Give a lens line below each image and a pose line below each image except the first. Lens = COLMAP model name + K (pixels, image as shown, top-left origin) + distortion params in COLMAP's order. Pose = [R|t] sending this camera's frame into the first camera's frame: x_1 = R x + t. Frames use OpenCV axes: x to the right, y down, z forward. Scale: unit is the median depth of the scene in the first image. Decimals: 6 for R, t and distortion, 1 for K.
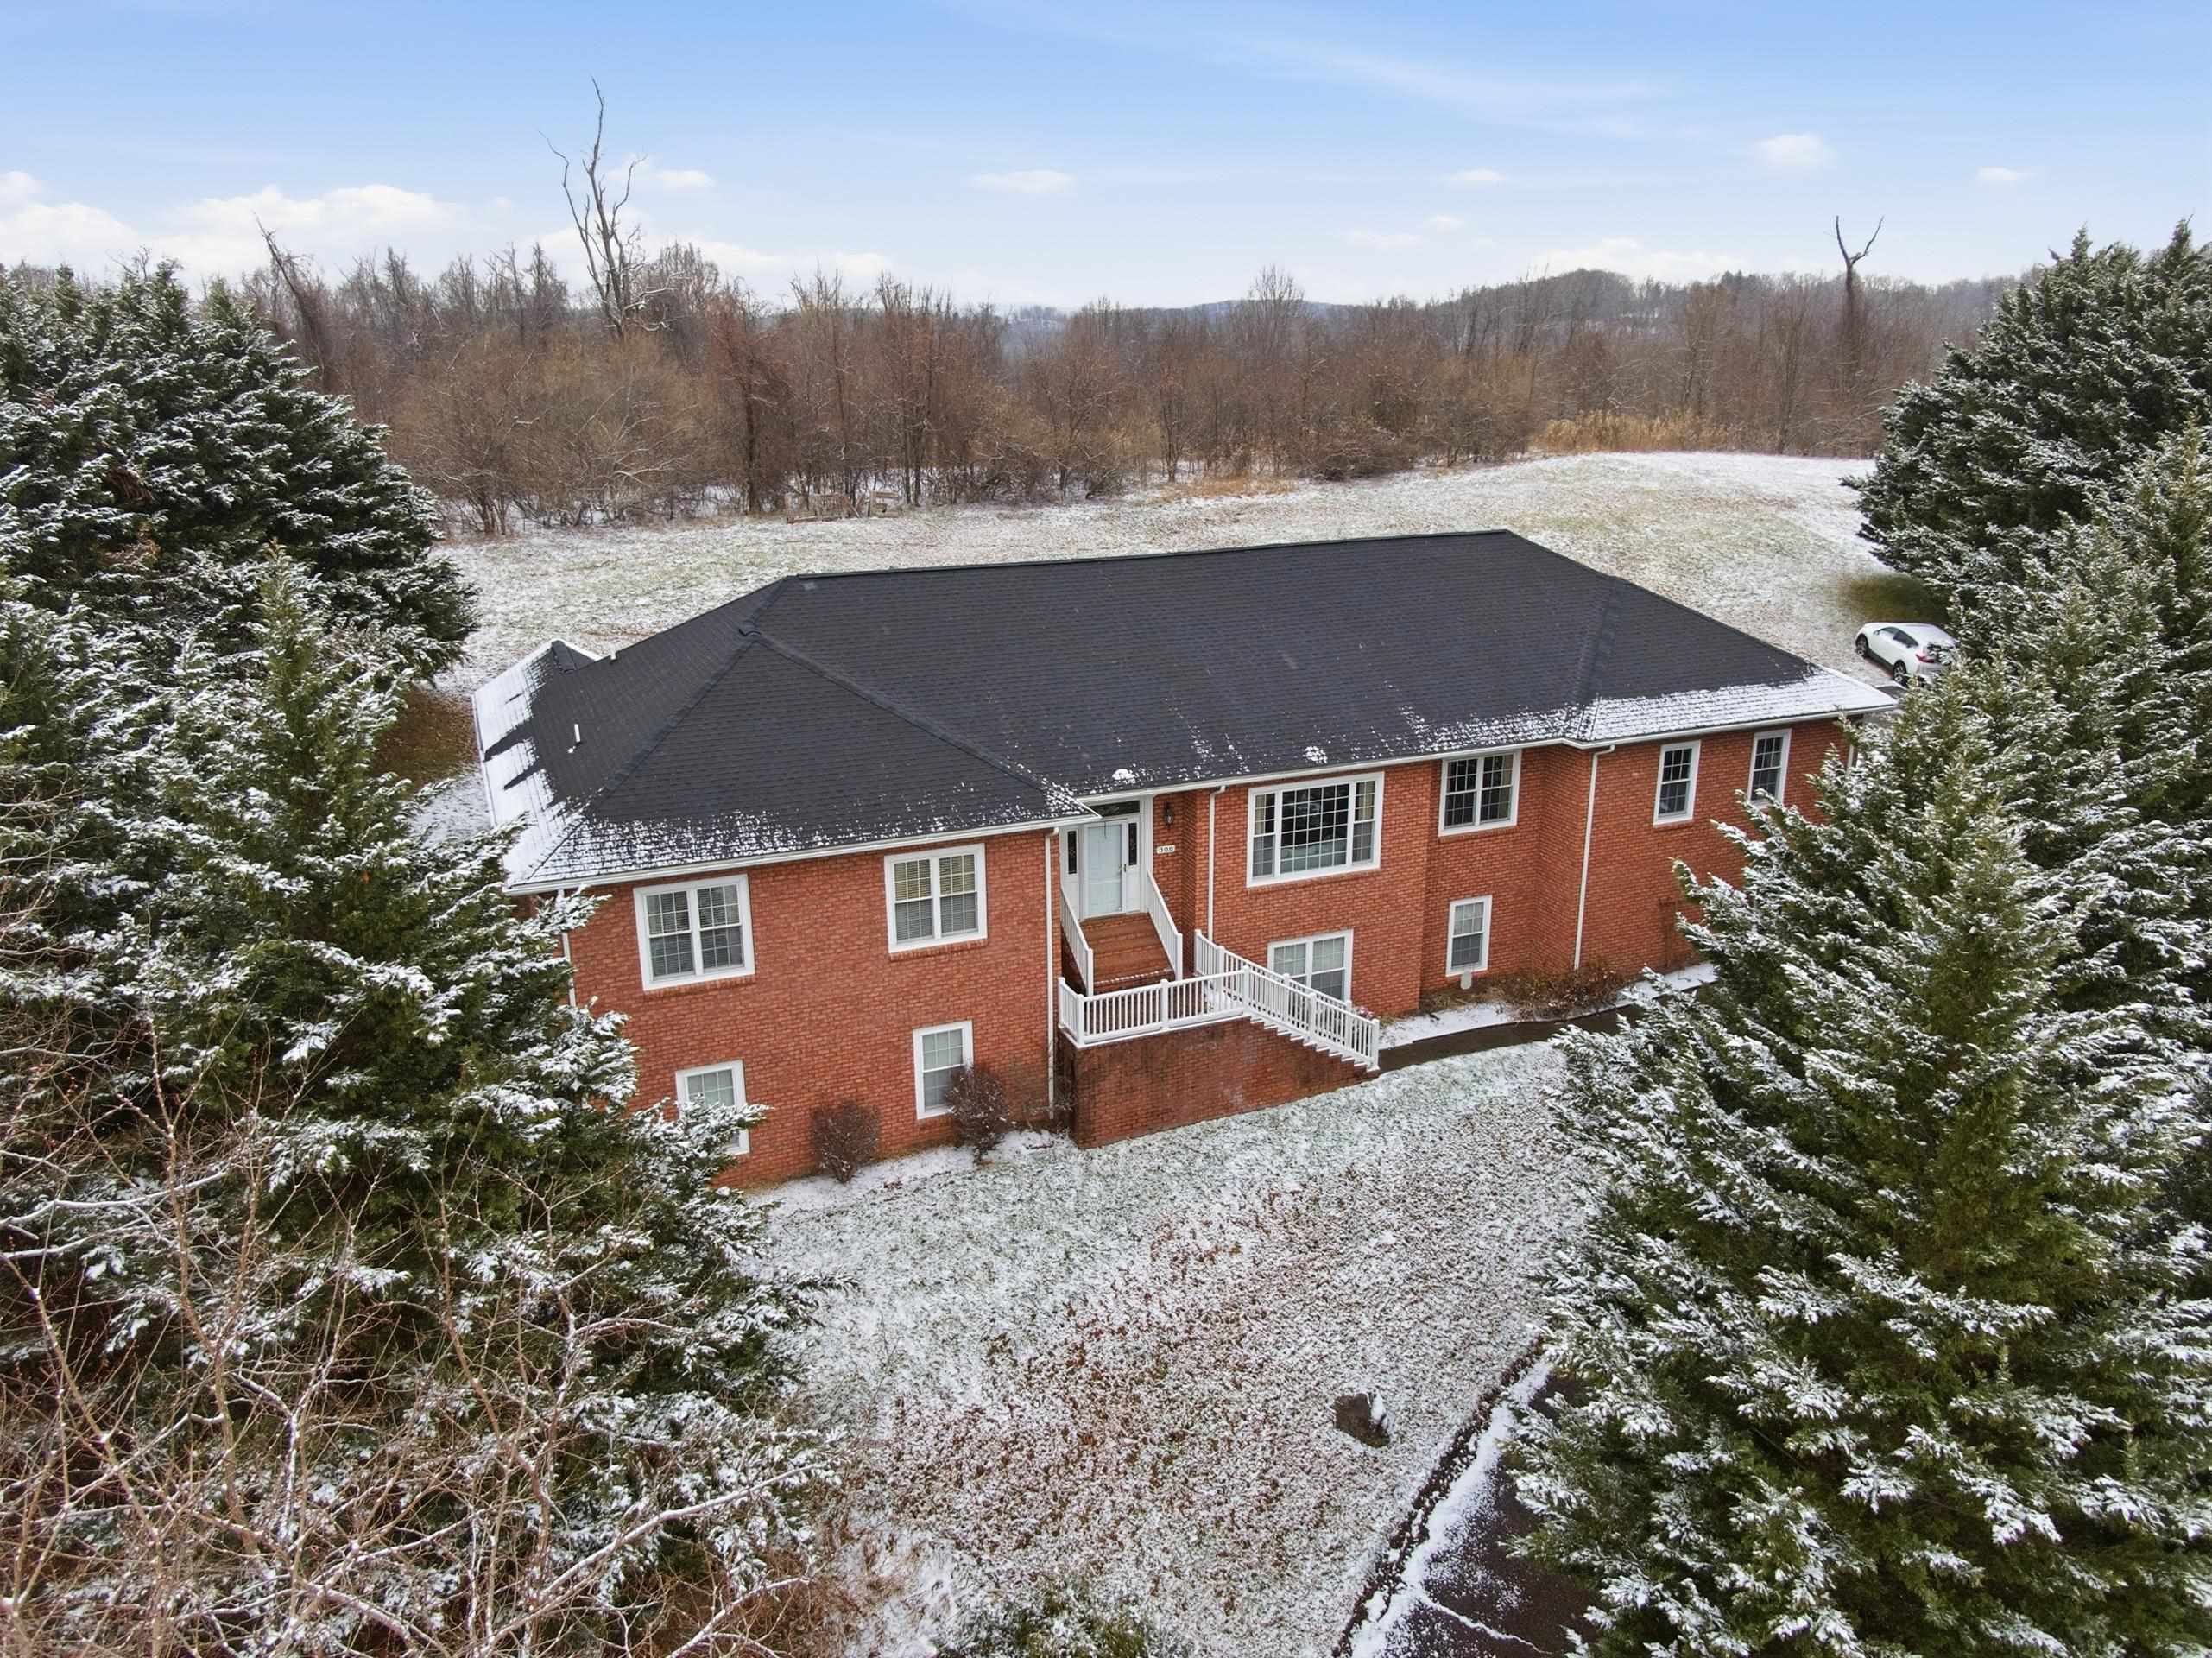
lens RADIAL K [[1577.4, 0, 1109.6], [0, 1577.4, 833.5], [0, 0, 1]] dist [0.087818, -0.189615]
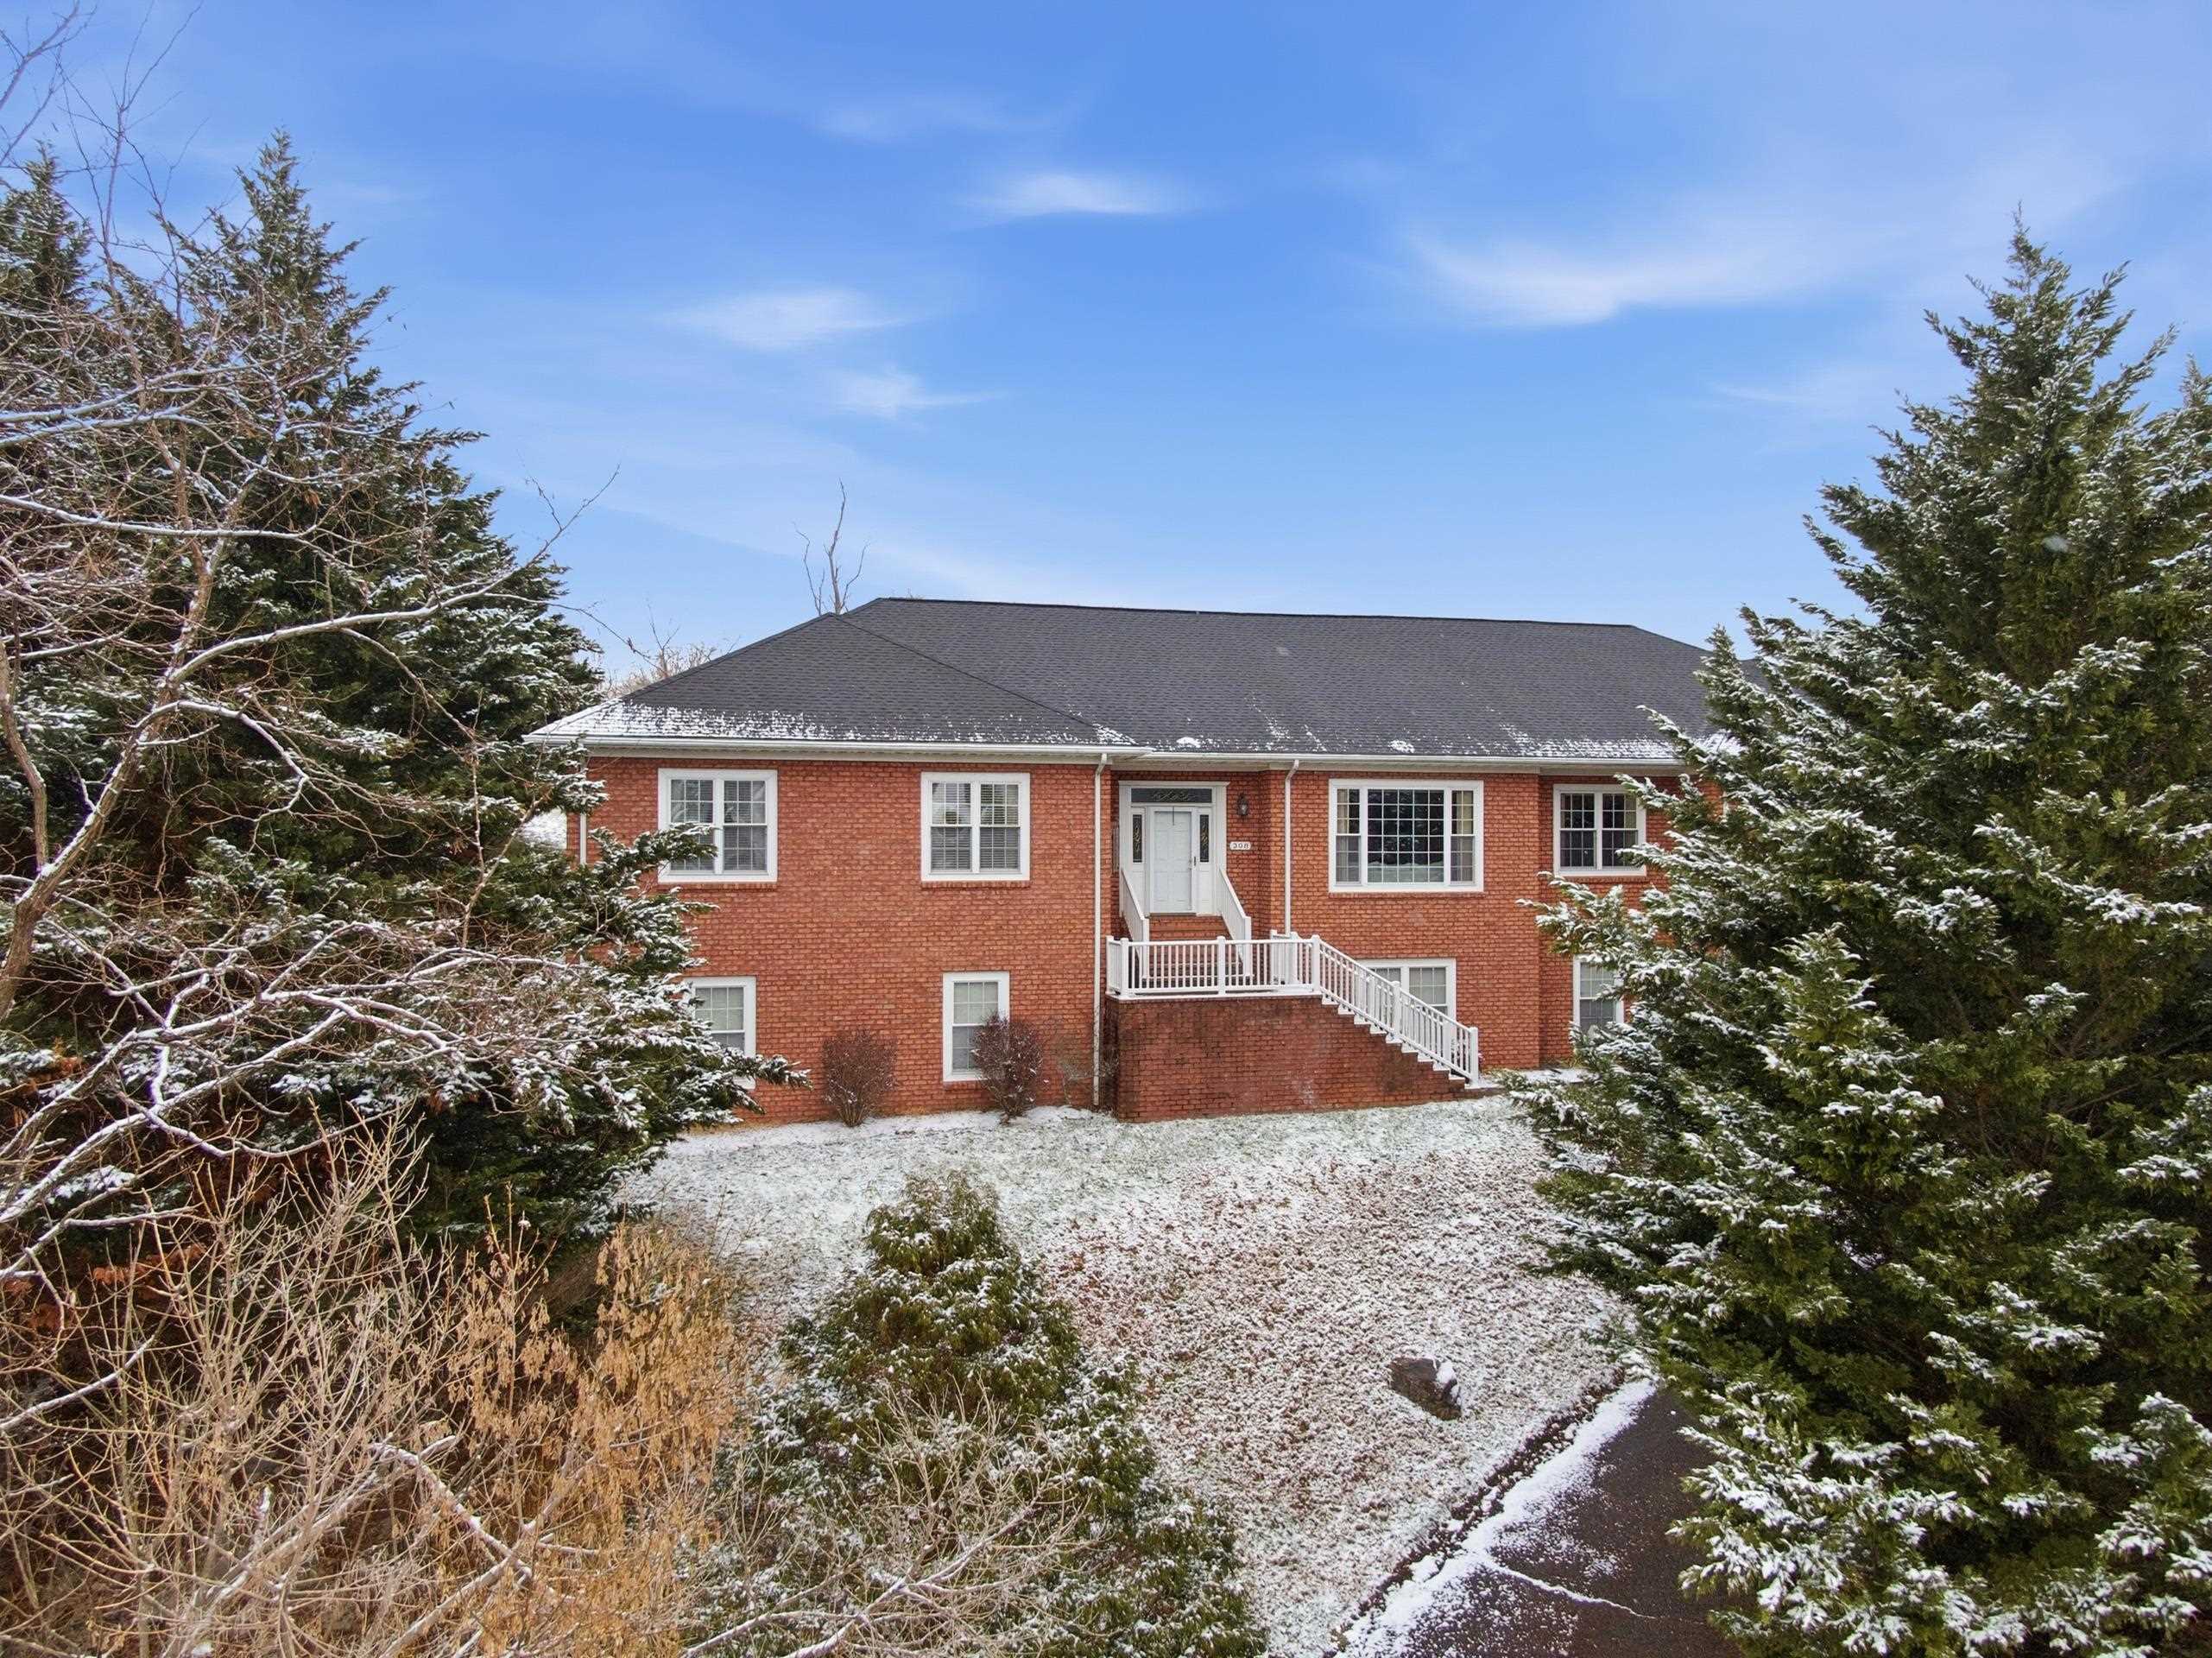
lens RADIAL K [[1577.4, 0, 1109.6], [0, 1577.4, 833.5], [0, 0, 1]] dist [0.087818, -0.189615]
pose [[0.989440, 0.005982, -0.144822, 0.110096], [-0.050284, 0.951262, -0.304257, 0.339663], [0.135944, 0.308326, 0.941517, 0.127249]]
